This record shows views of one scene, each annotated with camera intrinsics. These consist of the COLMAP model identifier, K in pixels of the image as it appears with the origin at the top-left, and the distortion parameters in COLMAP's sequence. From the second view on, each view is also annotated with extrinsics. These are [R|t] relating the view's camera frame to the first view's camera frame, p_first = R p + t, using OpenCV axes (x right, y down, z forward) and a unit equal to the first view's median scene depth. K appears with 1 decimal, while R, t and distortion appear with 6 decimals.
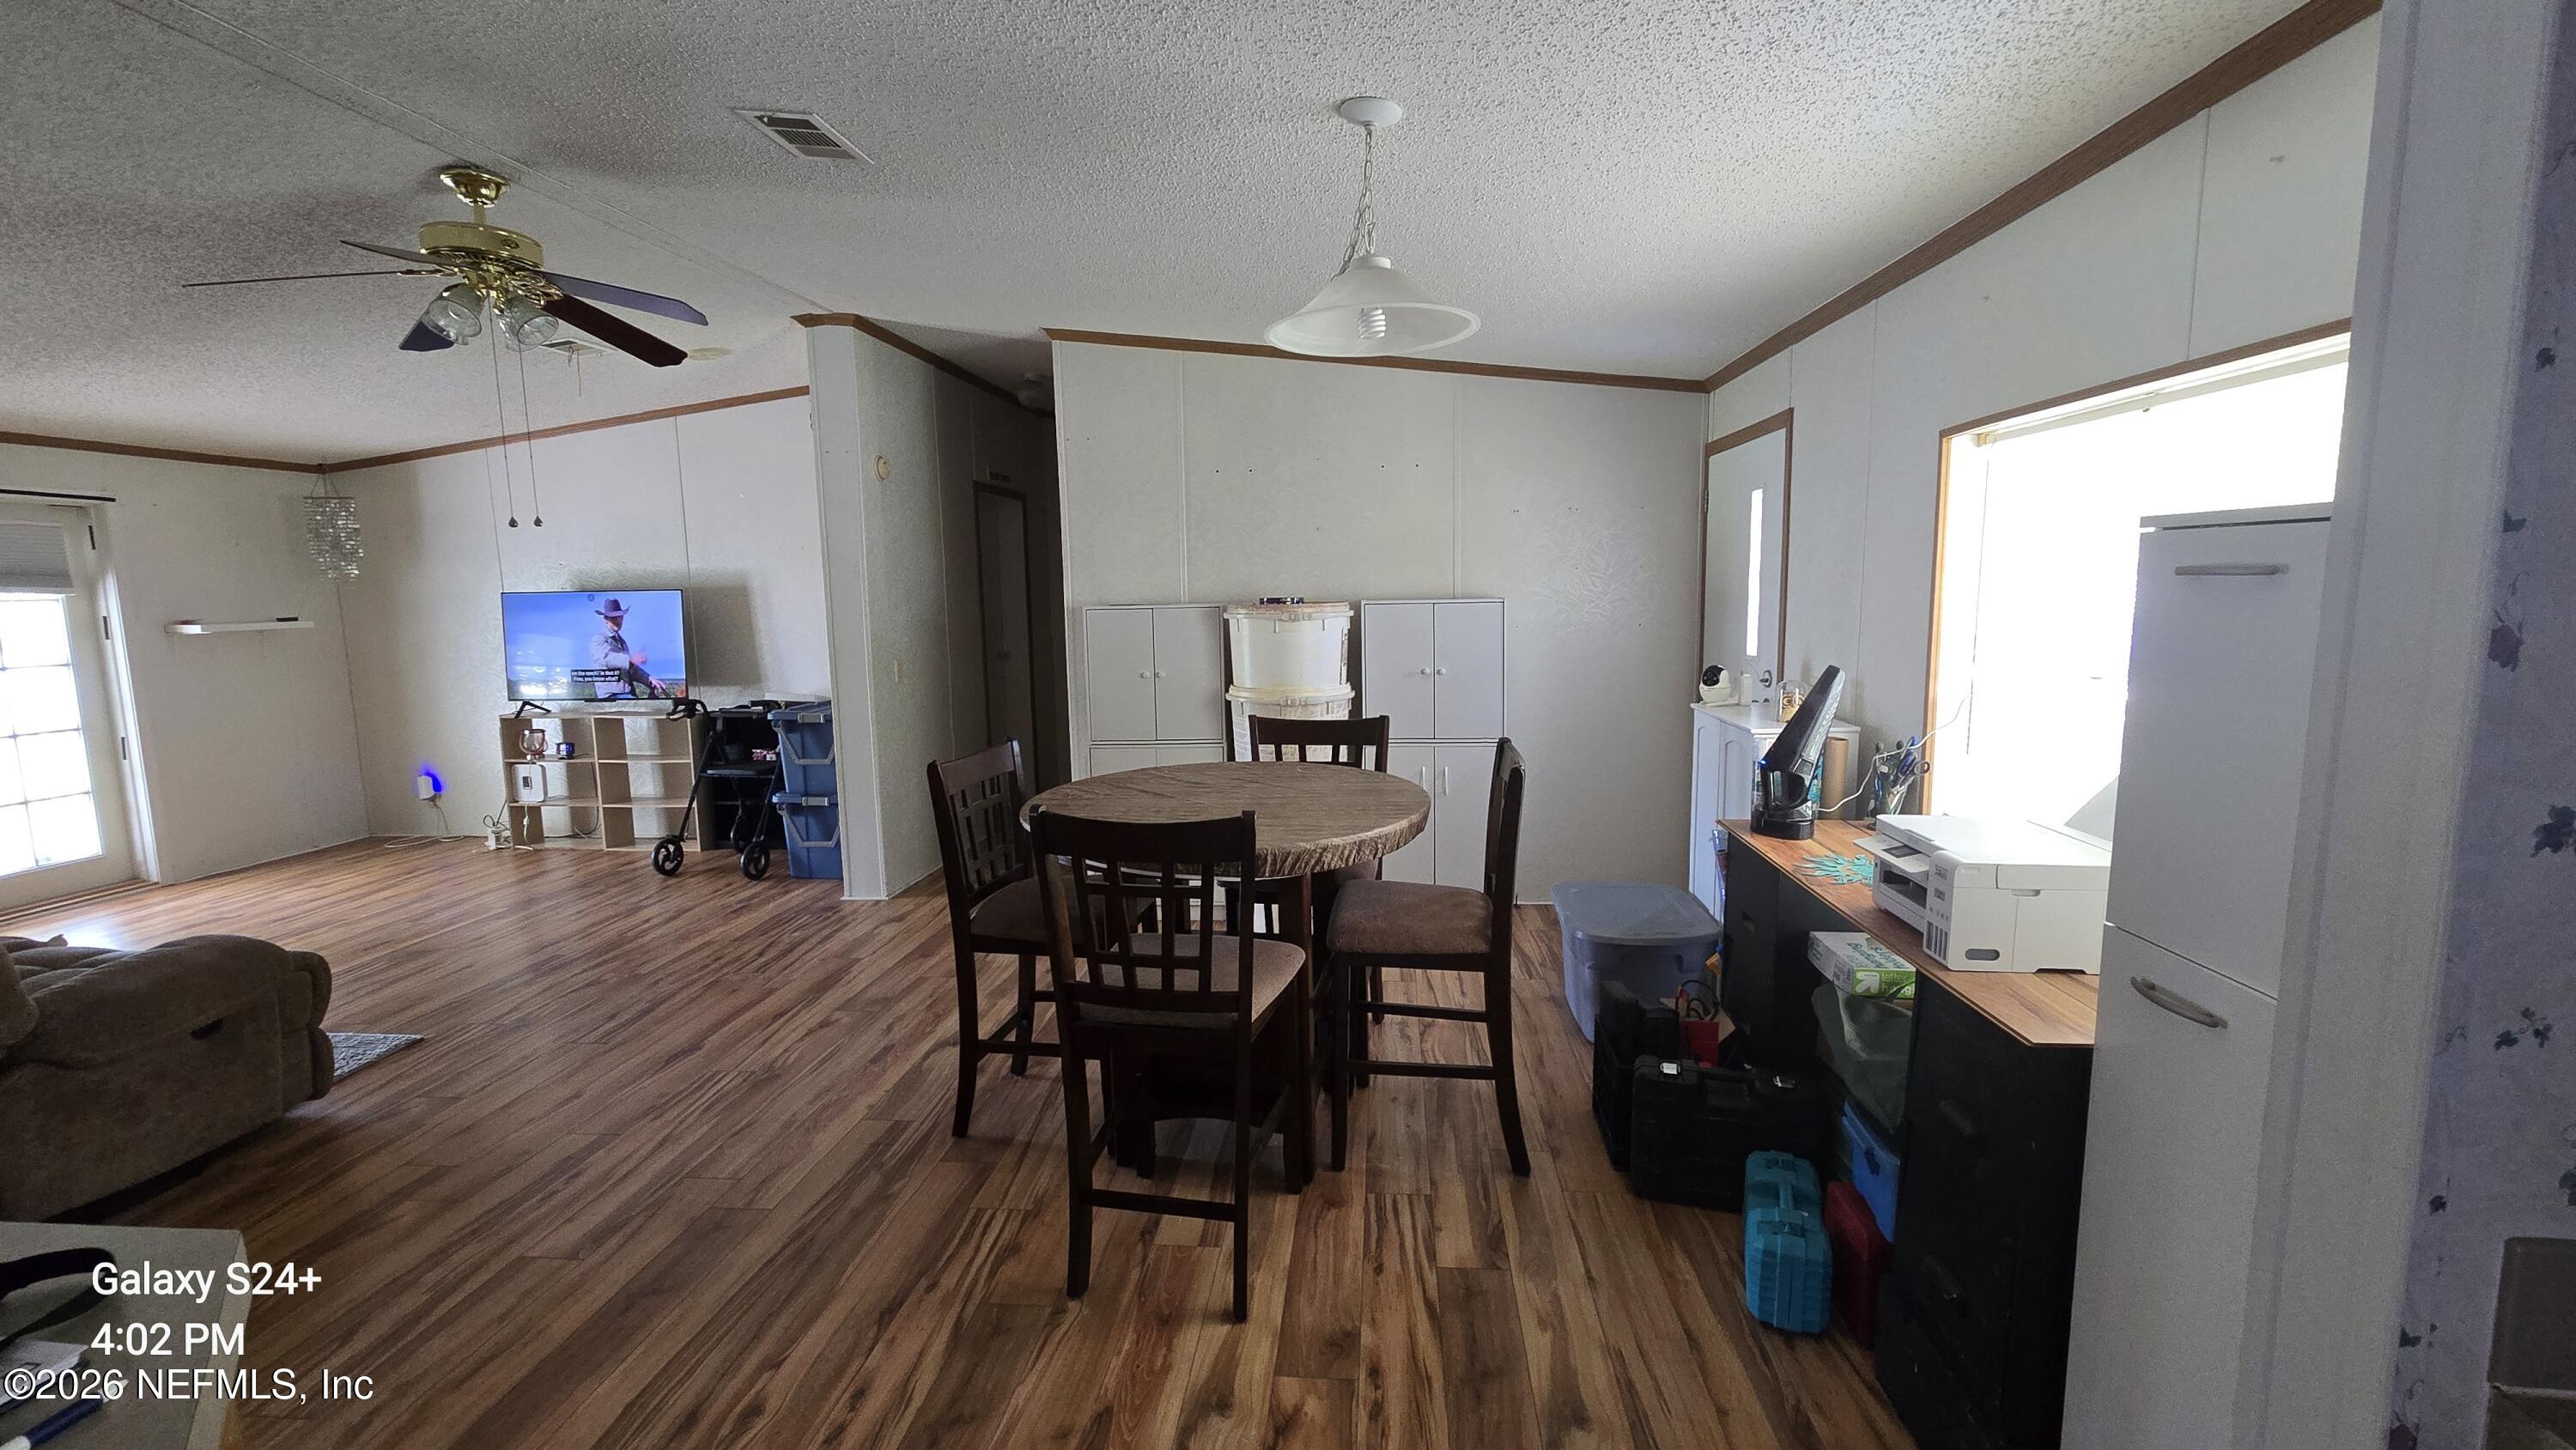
lens RADIAL K [[1050.9, 0, 1293.0], [0, 1050.9, 724.6], [0, 0, 1]] dist [-0.000801, -0.000207]
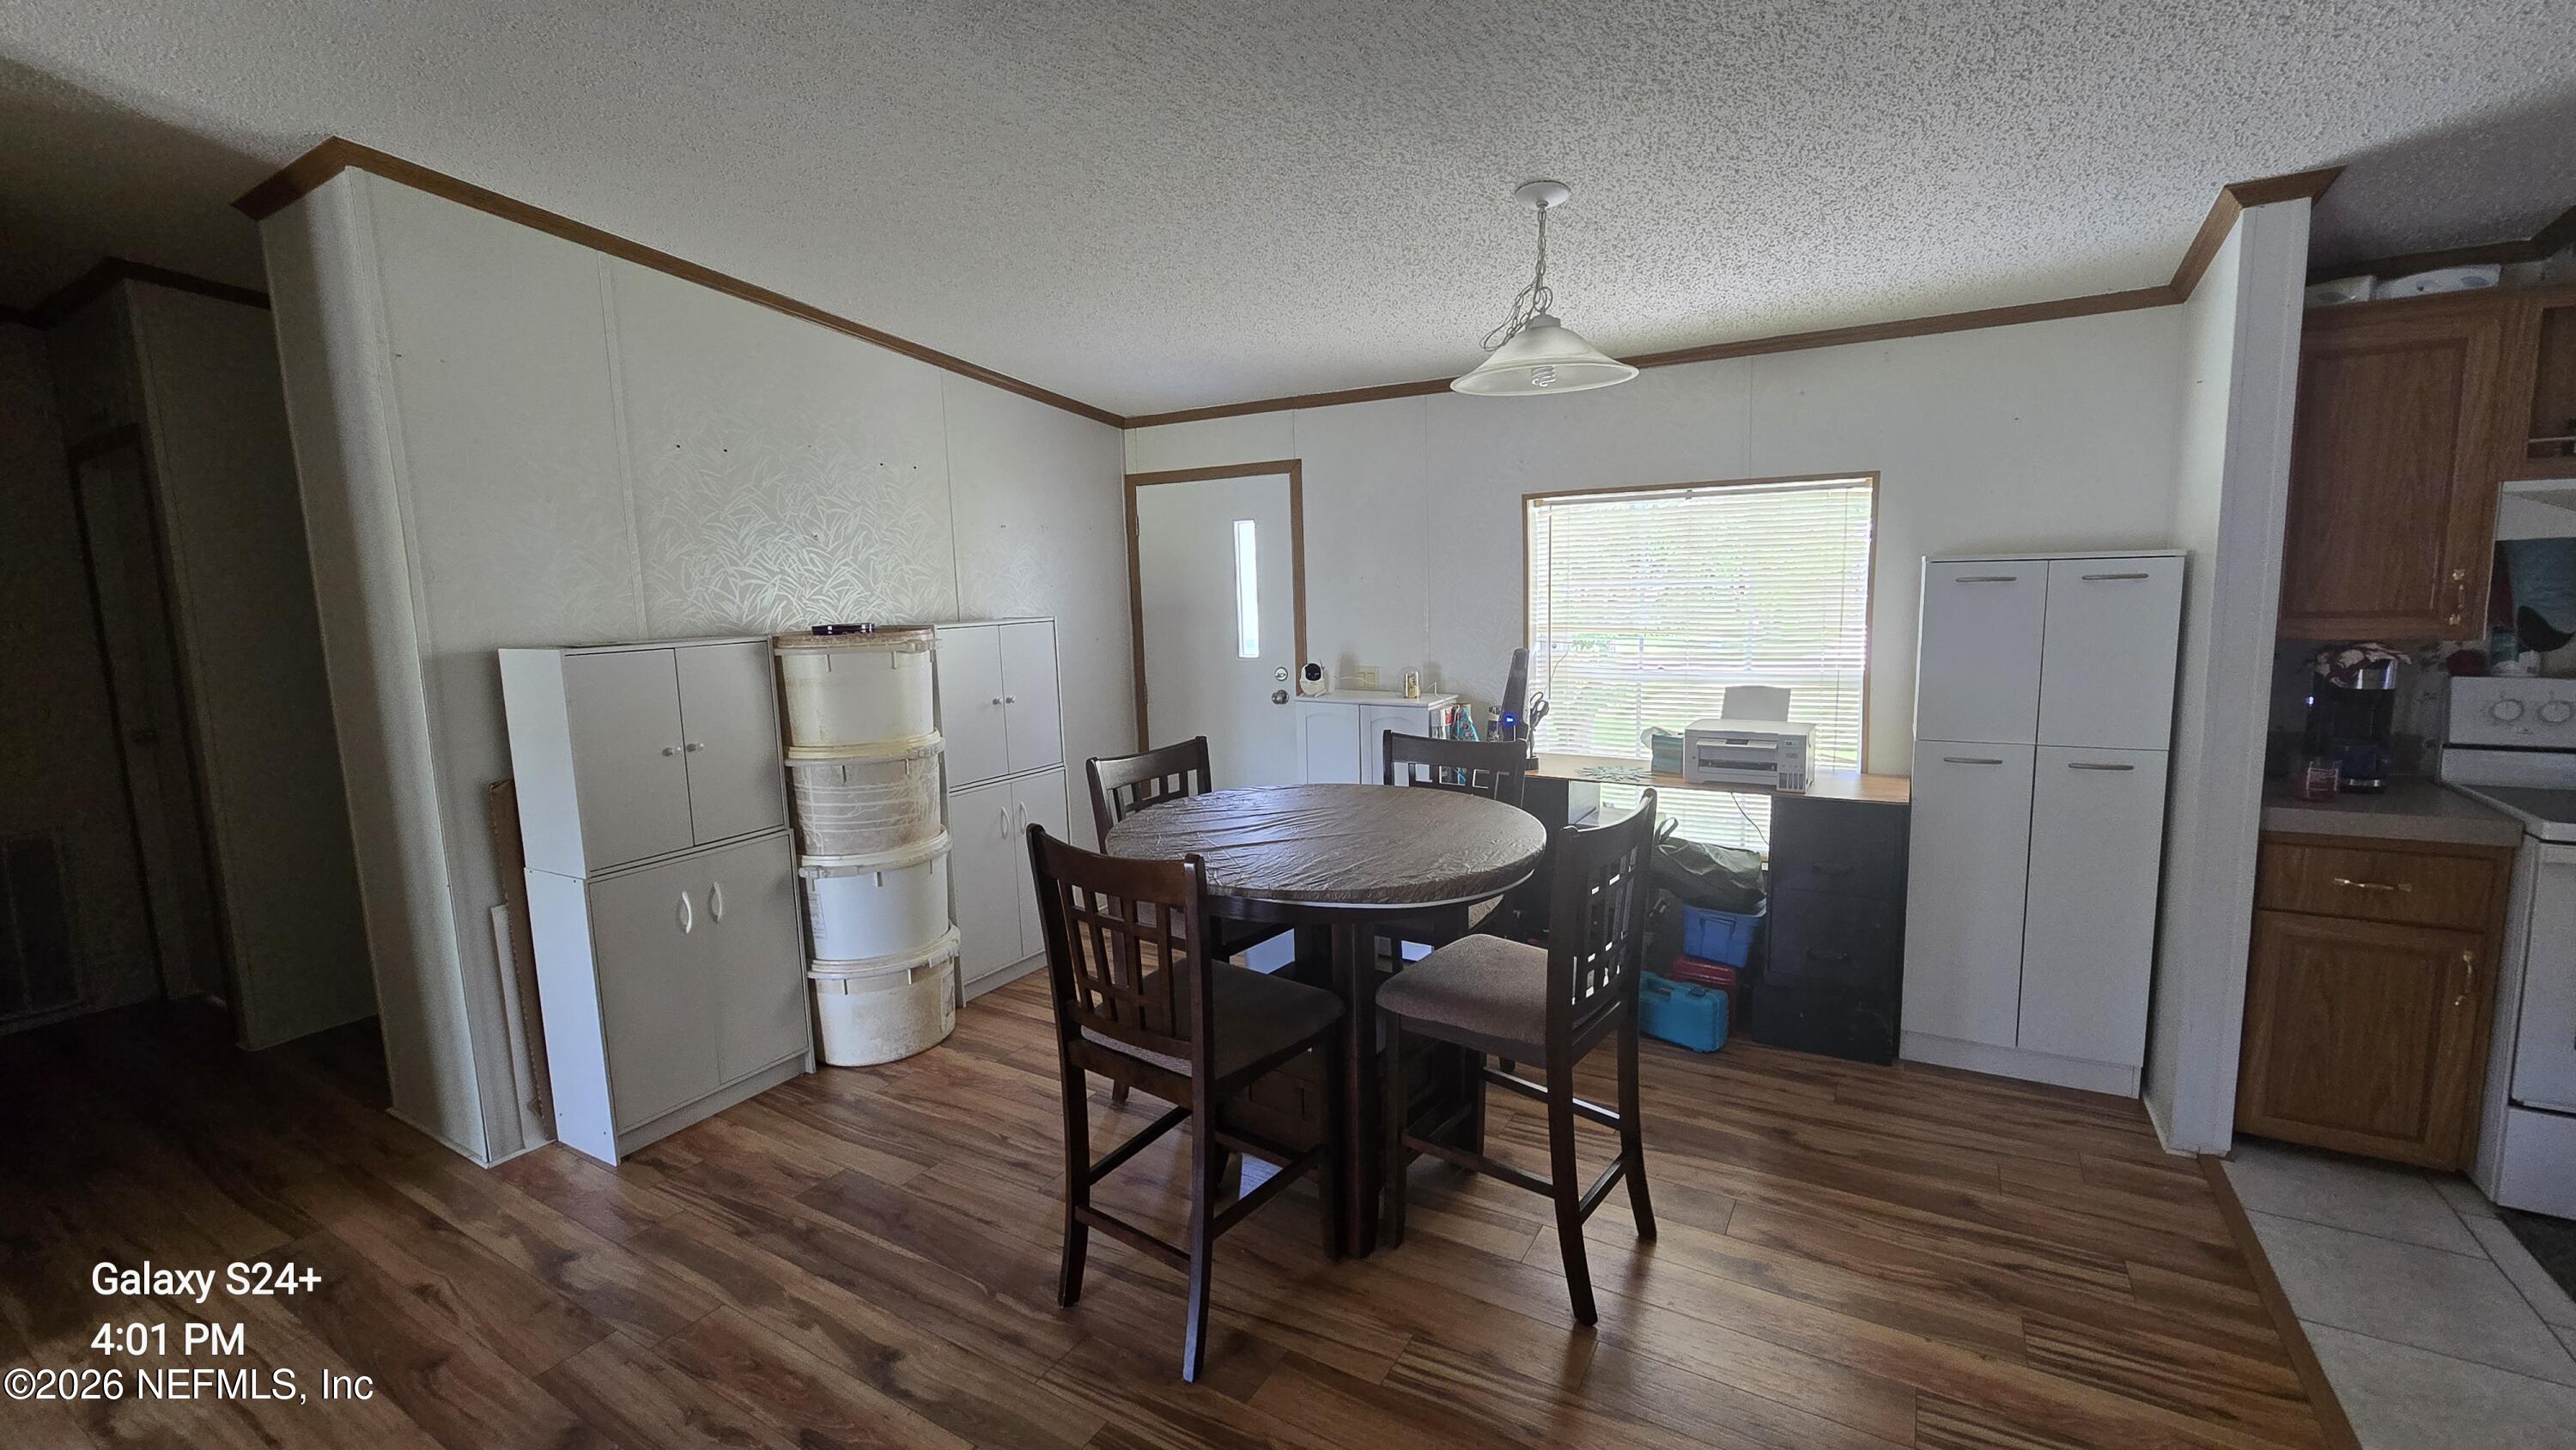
lens RADIAL K [[1050.9, 0, 1289.3], [0, 1050.9, 720.3], [0, 0, 1]] dist [-0.000801, -0.000207]
pose [[0.436668, -0.111765, 0.892653, -0.731389], [0.136772, 0.988966, 0.056917, -0.065358], [-0.889165, 0.097236, 0.447136, 0.490551]]
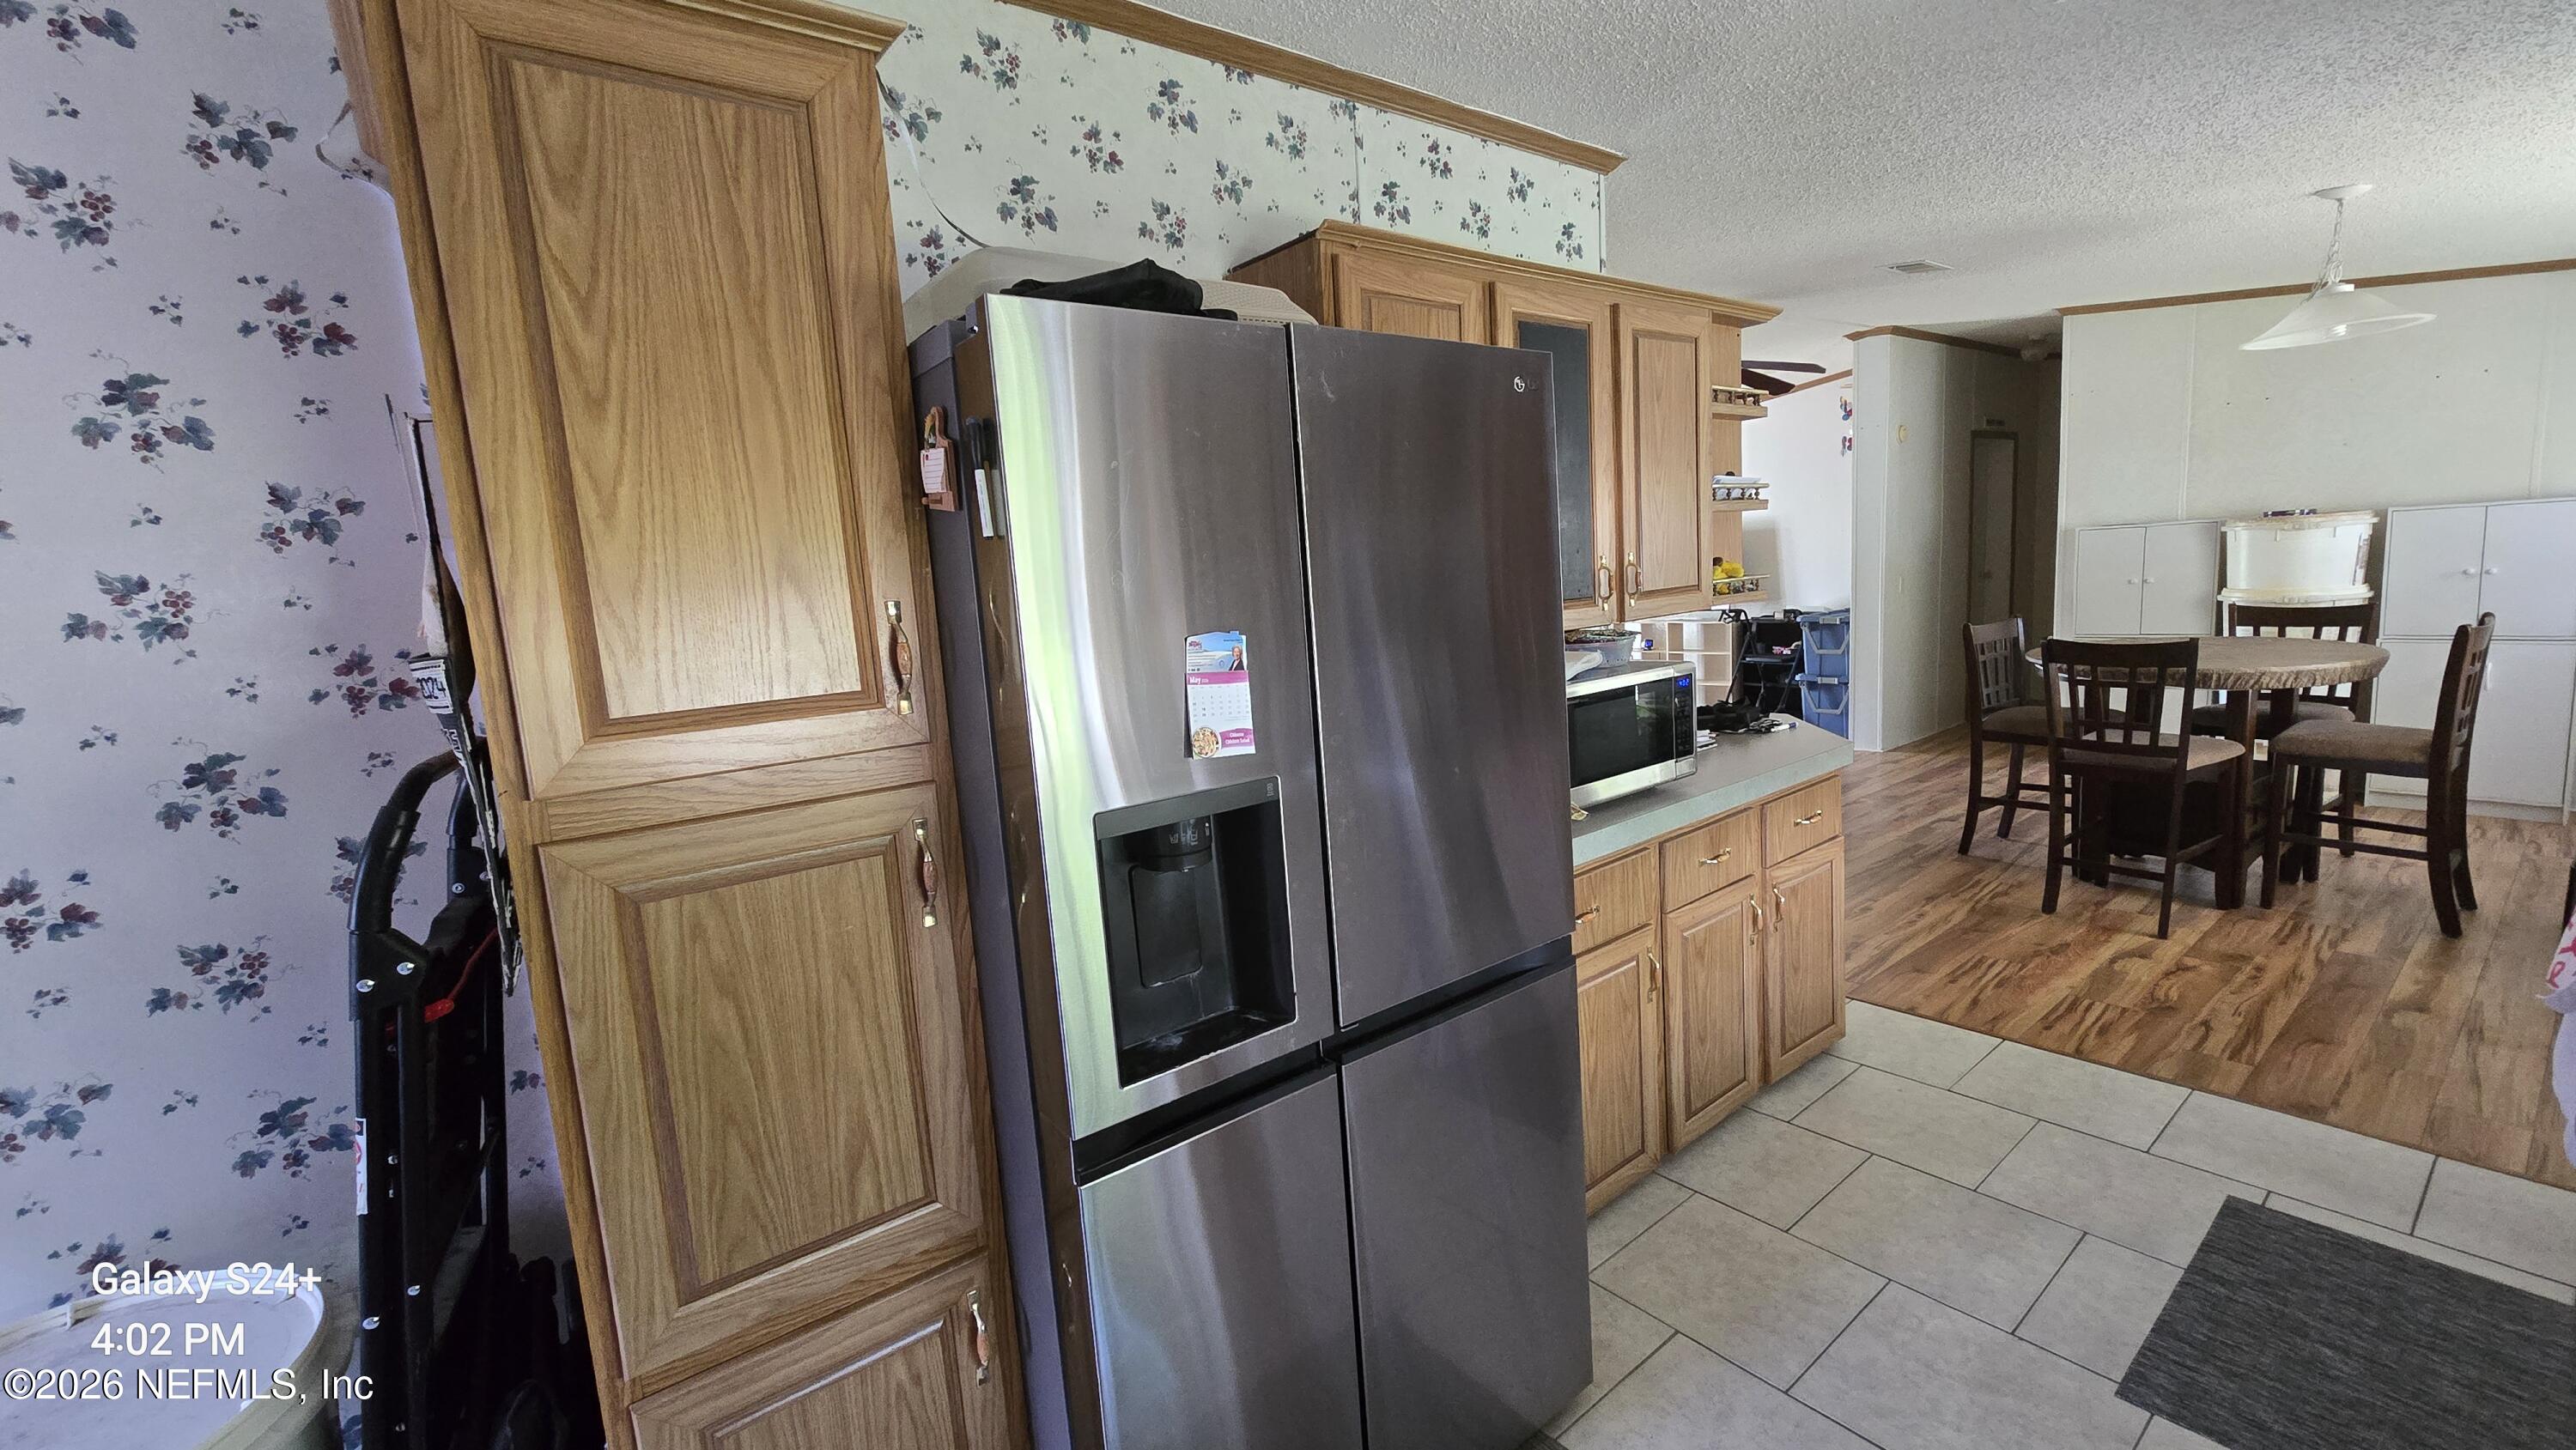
lens RADIAL K [[1050.9, 0, 1286.5], [0, 1050.9, 722.5], [0, 0, 1]] dist [-0.000801, -0.000207]
pose [[0.680073, 0.075364, -0.729260, 0.126049], [-0.036219, 0.996942, 0.069251, 0.091431], [0.732249, -0.020683, 0.680723, -0.759339]]
